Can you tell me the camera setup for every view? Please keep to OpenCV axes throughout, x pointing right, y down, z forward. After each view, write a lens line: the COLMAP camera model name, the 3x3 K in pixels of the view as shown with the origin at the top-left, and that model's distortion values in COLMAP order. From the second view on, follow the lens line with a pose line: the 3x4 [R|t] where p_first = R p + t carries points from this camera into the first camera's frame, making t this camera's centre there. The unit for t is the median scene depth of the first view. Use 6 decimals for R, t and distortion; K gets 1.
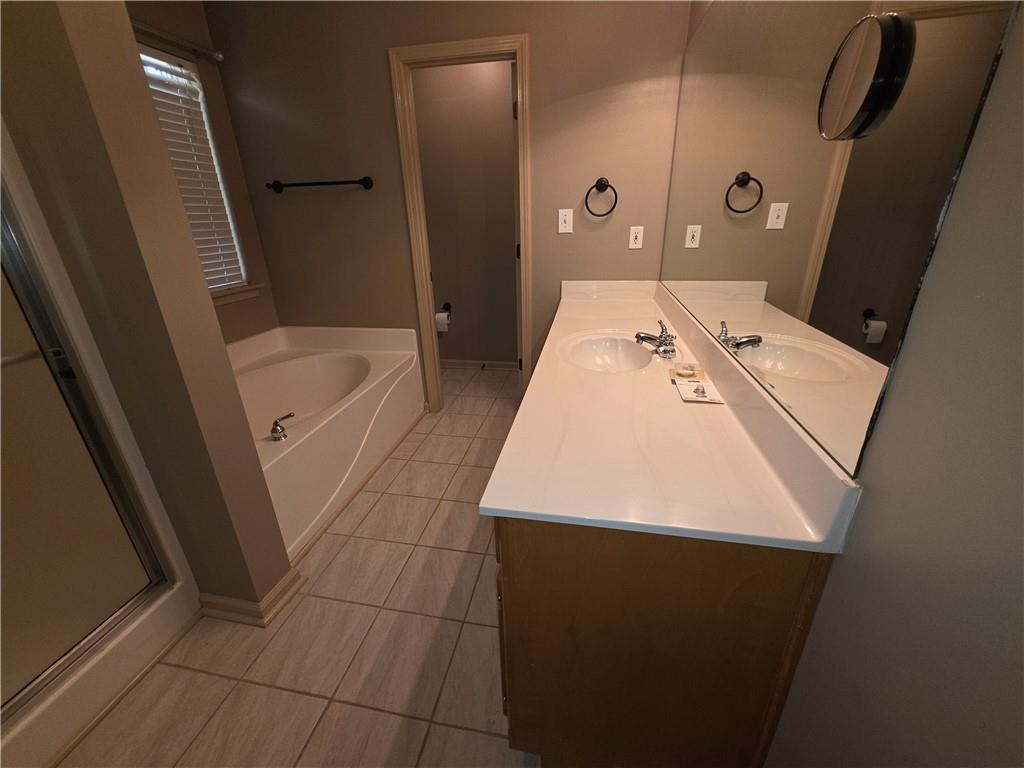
lens RADIAL K [[407.1, 0, 511.6], [0, 407.1, 378.2], [0, 0, 1]] dist [0.000437, -0.000037]
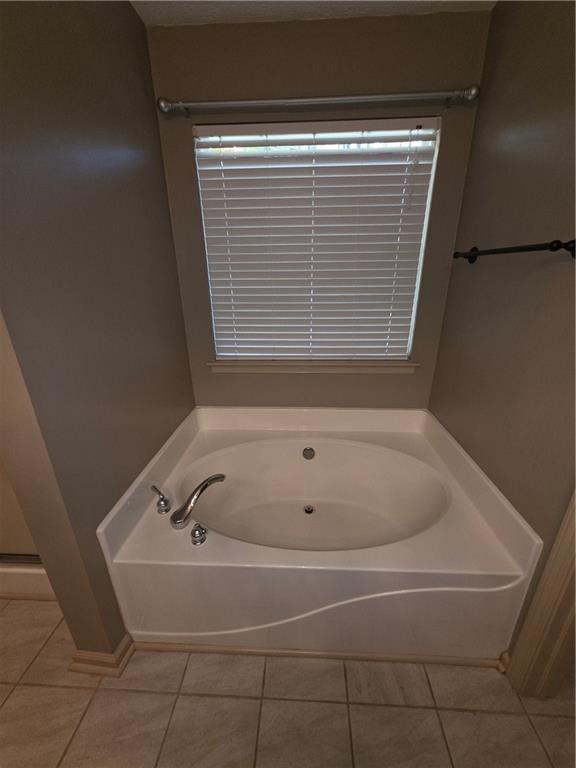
lens RADIAL K [[305.3, 0, 291.1], [0, 305.3, 386.5], [0, 0, 1]] dist [0.000437, -0.000037]
pose [[0.146426, 0.370421, -0.917250, -0.019450], [-0.363991, 0.882367, 0.298227, -0.339381], [0.919821, 0.290202, 0.264032, 0.688444]]
